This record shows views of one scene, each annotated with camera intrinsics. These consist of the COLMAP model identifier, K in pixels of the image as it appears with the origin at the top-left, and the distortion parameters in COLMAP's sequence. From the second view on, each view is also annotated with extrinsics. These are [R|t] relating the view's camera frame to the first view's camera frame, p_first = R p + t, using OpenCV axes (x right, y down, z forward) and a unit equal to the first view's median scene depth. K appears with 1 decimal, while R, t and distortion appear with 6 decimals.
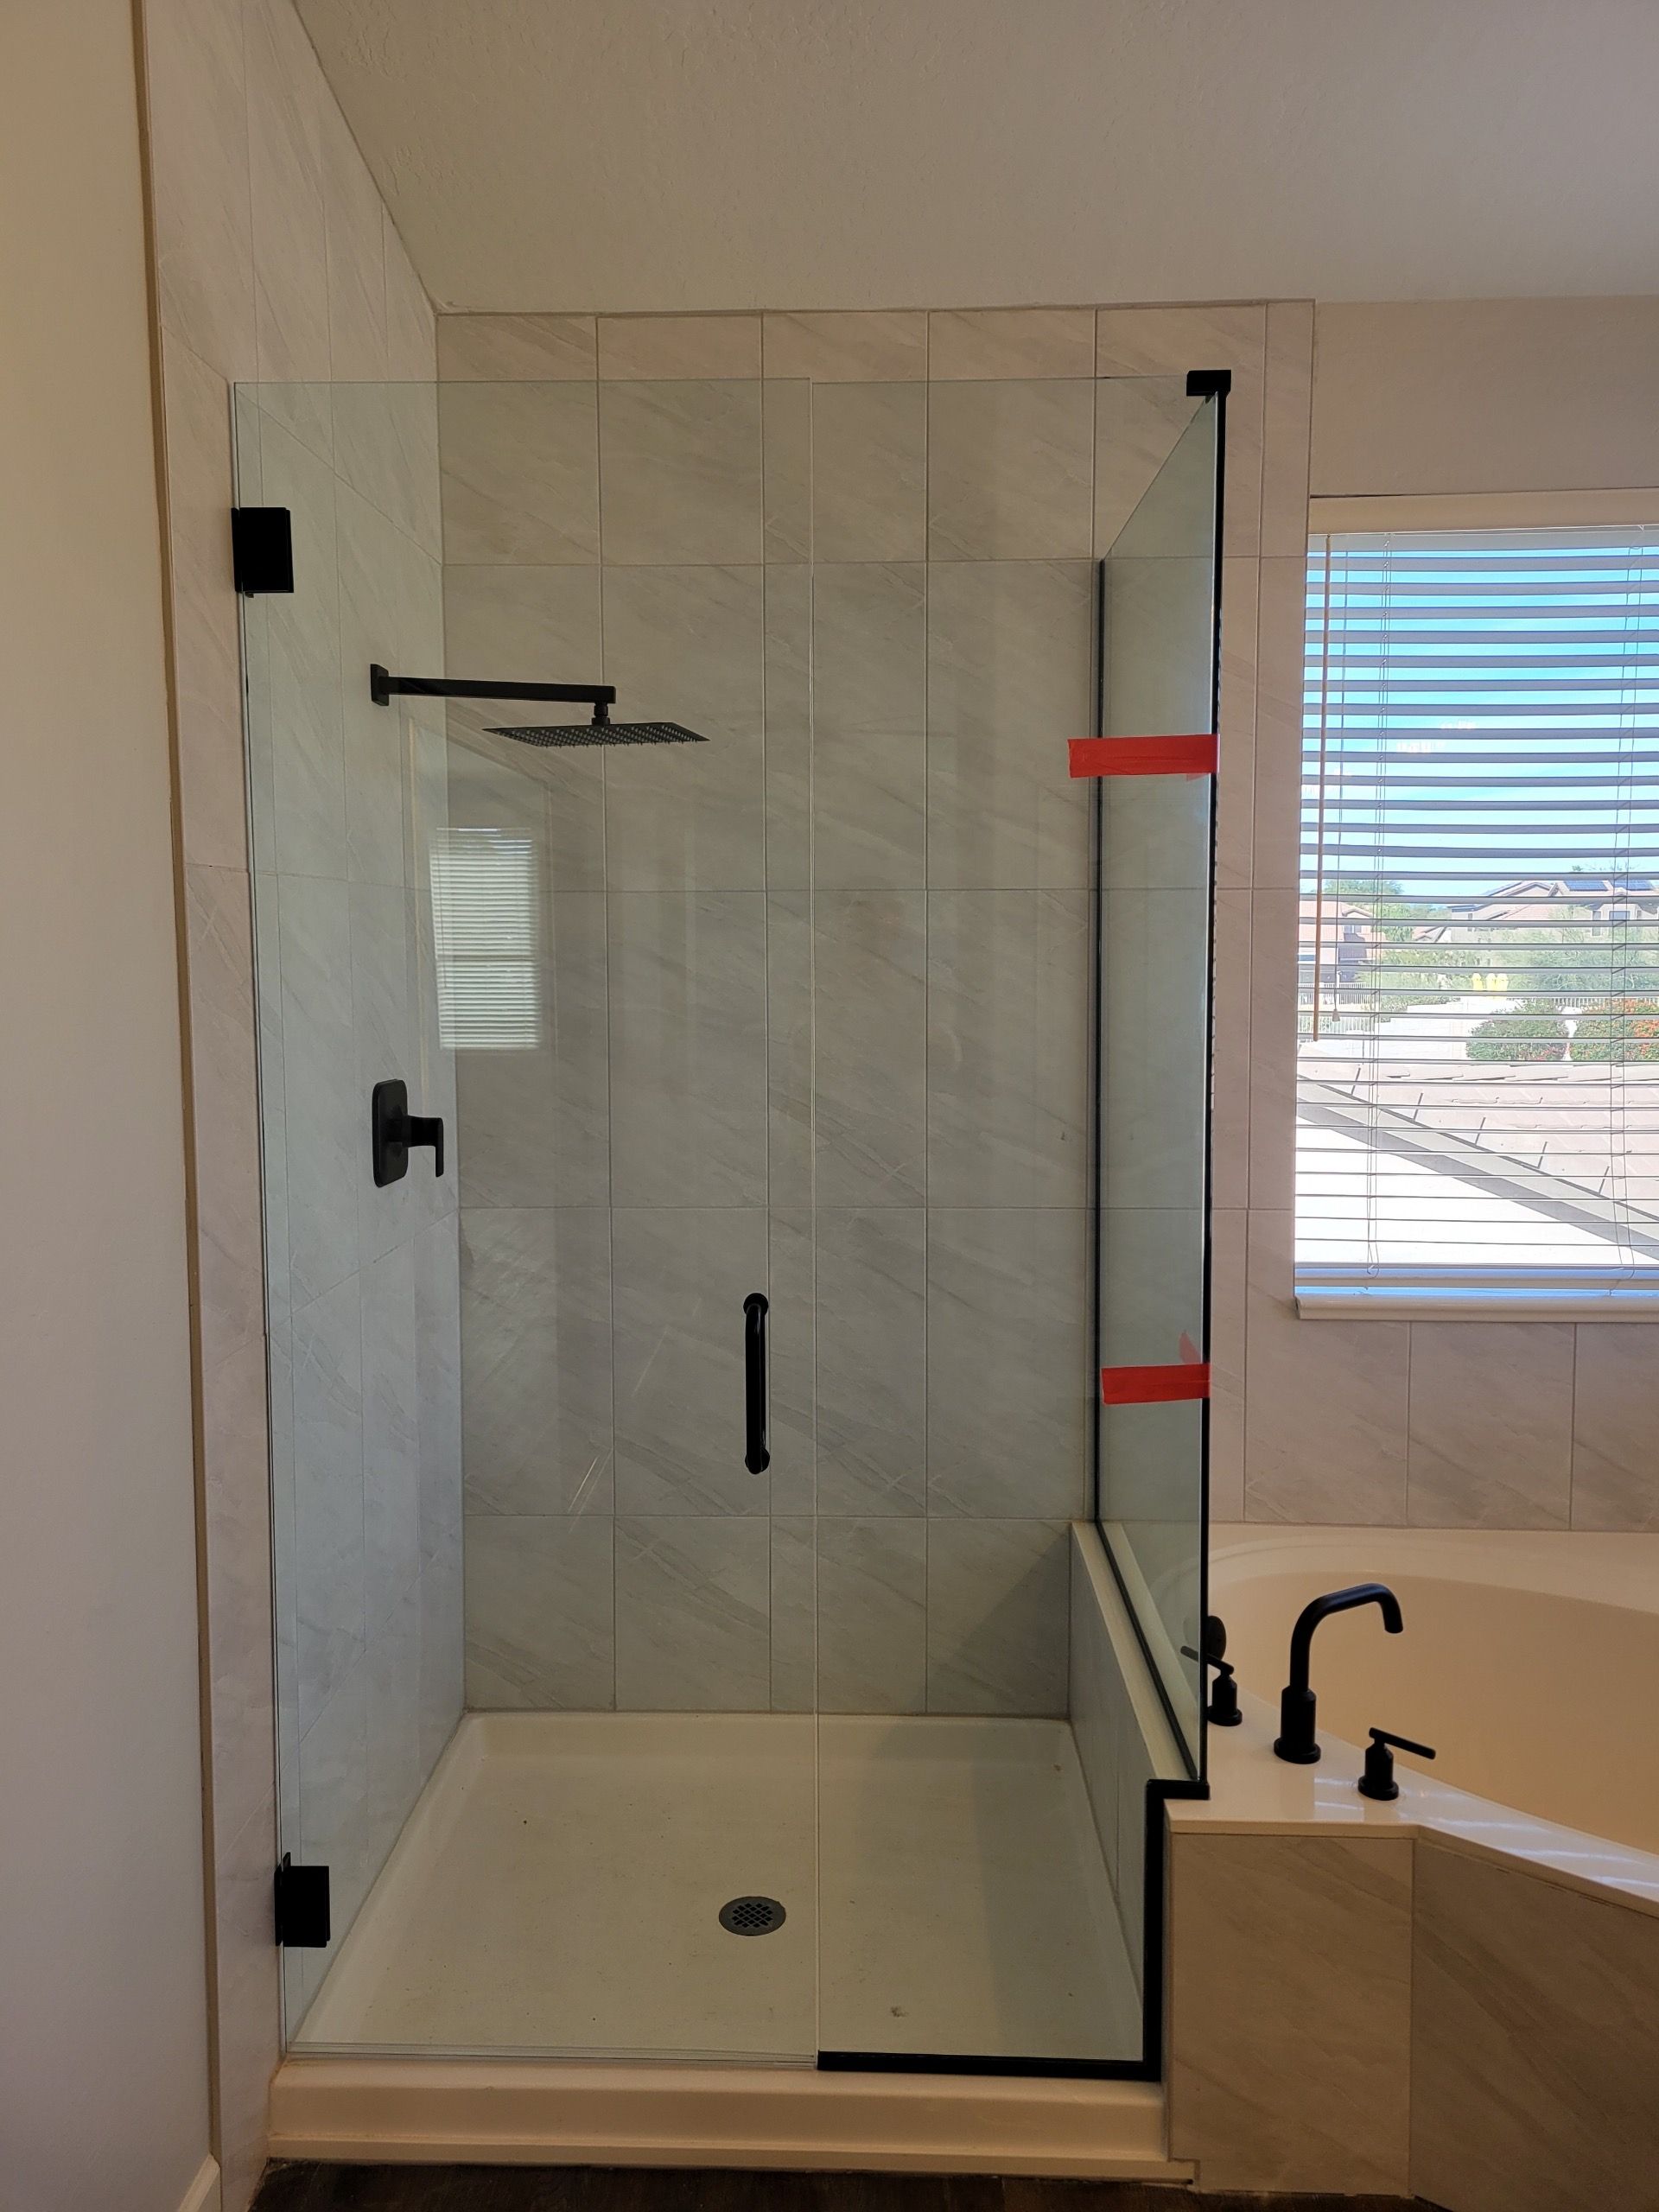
lens RADIAL K [[1666.8, 0, 832.8], [0, 1666.8, 1102.2], [0, 0, 1]] dist [0.043836, -0.022920]
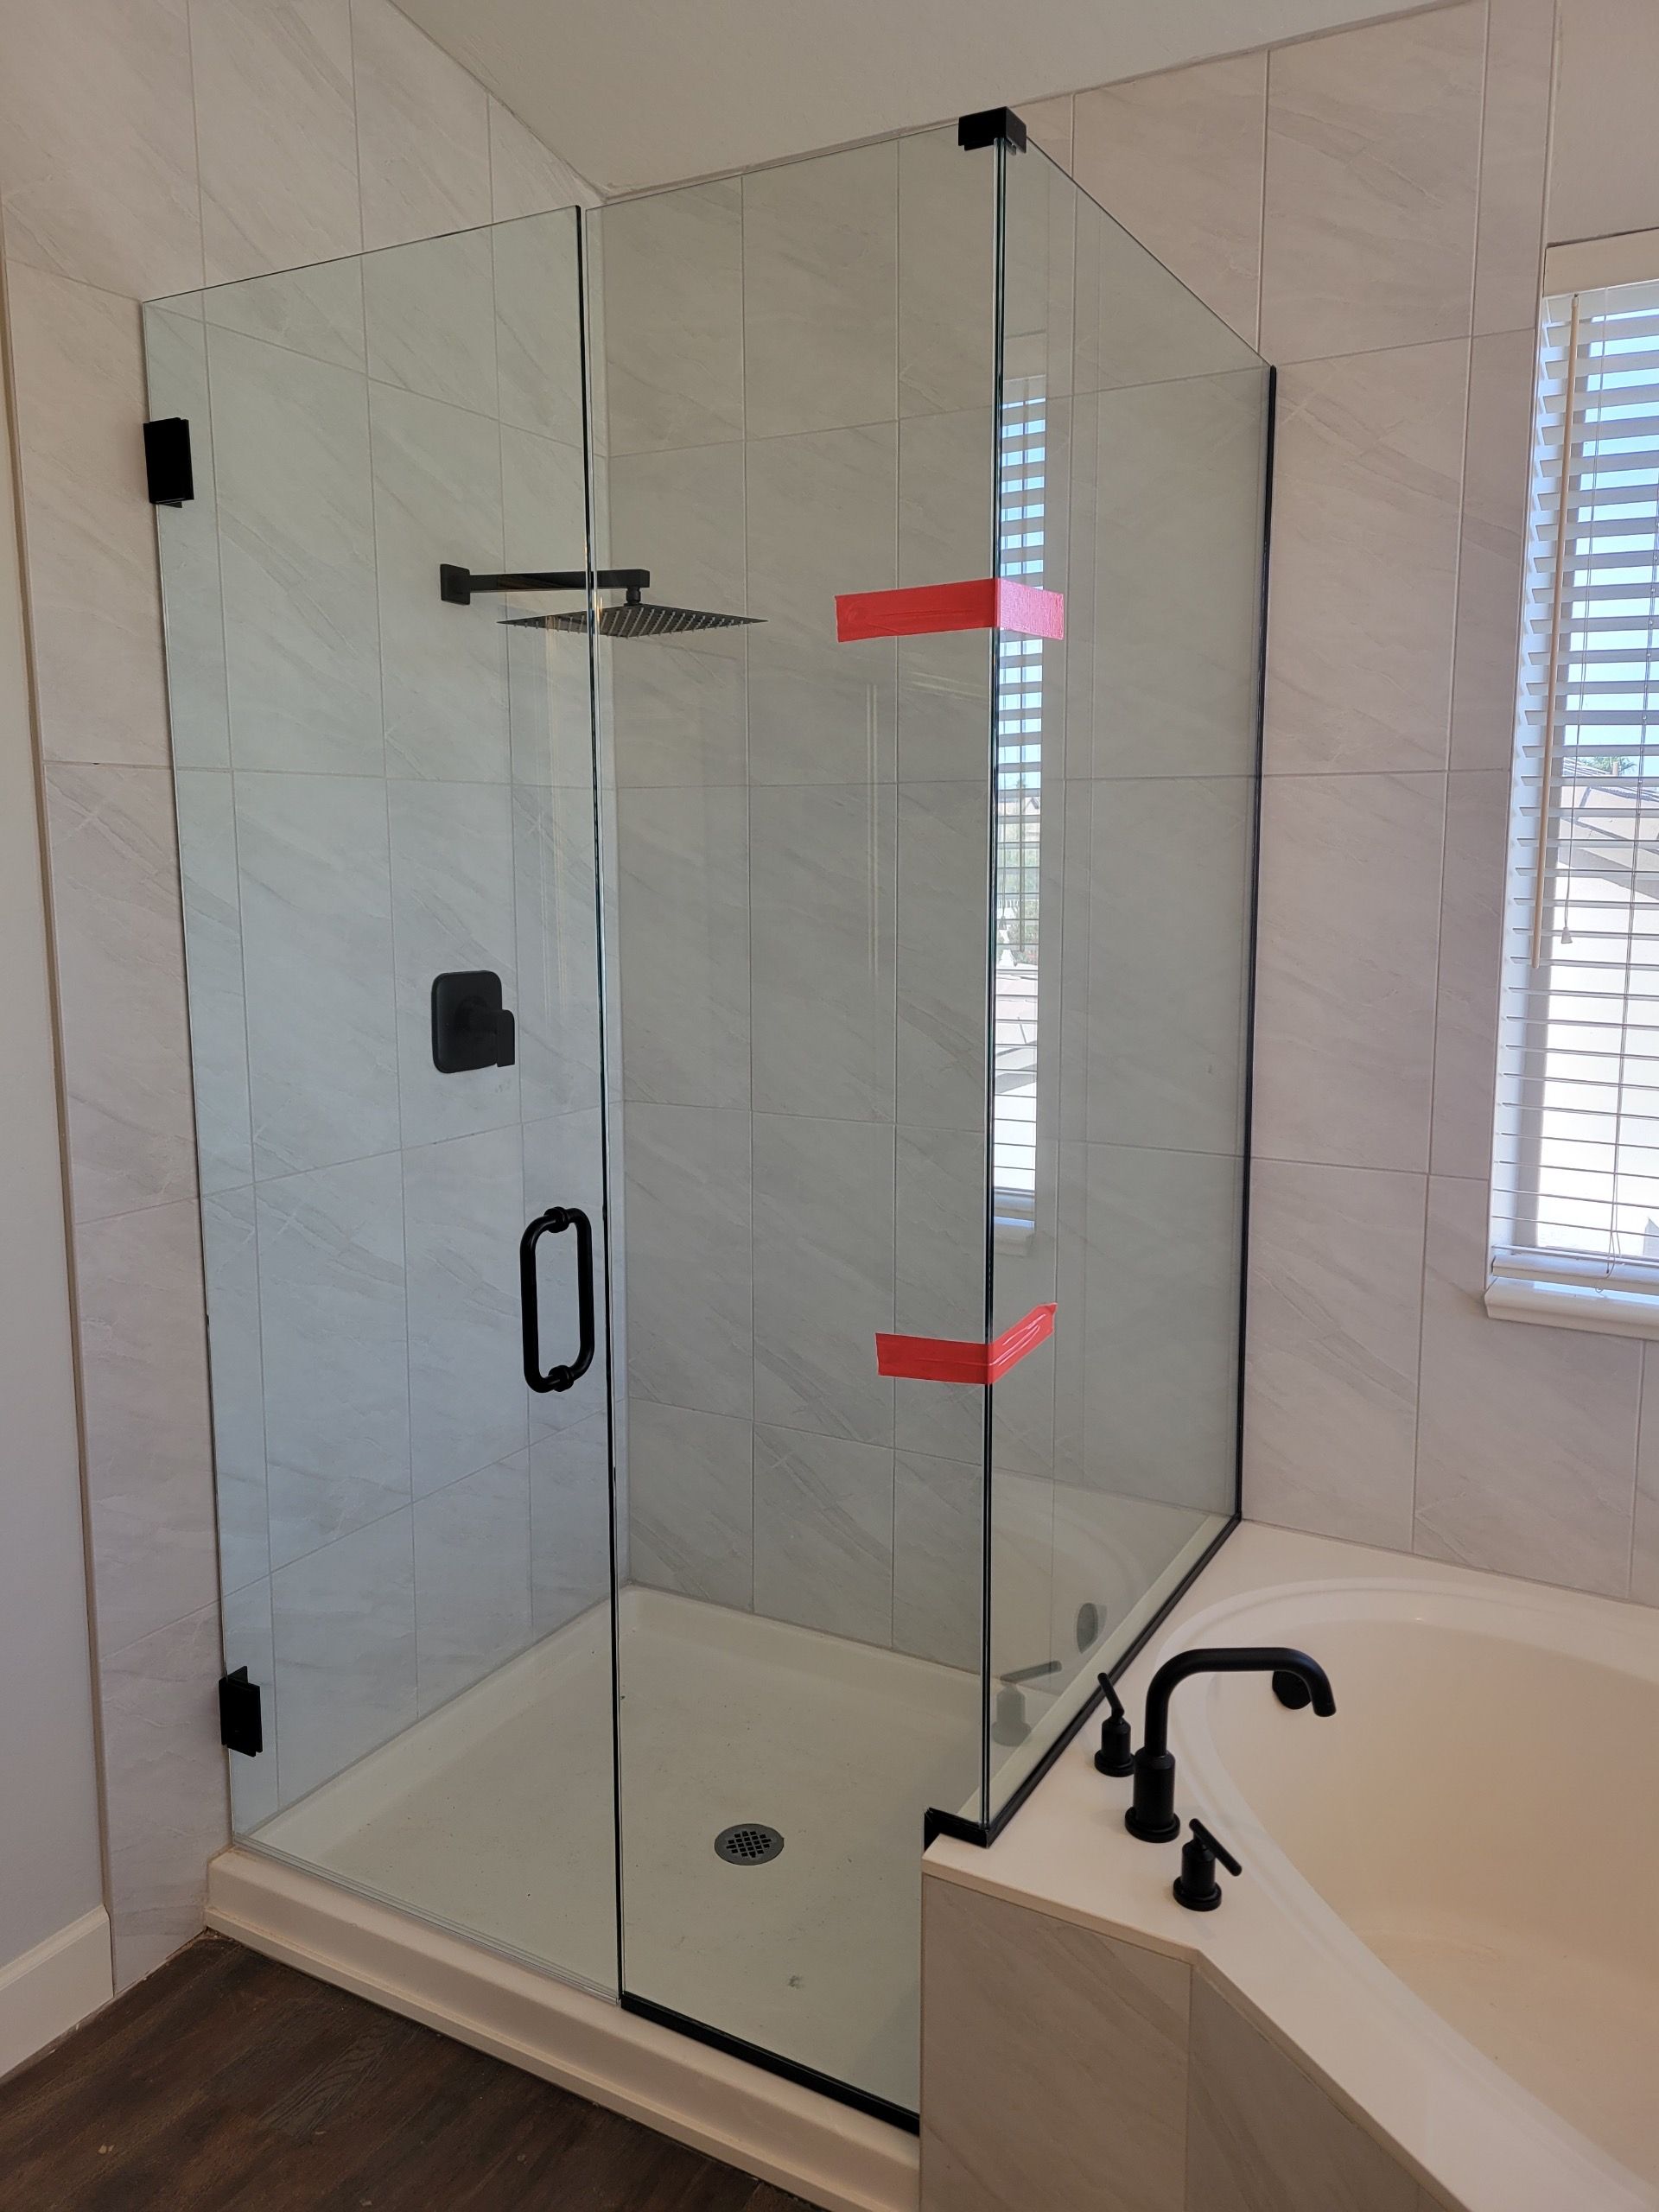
lens RADIAL K [[1666.8, 0, 831.3], [0, 1666.8, 1099.5], [0, 0, 1]] dist [0.043836, -0.022920]
pose [[0.887946, 0.073245, -0.454078, 0.376962], [-0.047310, 0.996547, 0.068233, -0.013967], [0.457507, -0.039105, 0.888345, 0.162014]]
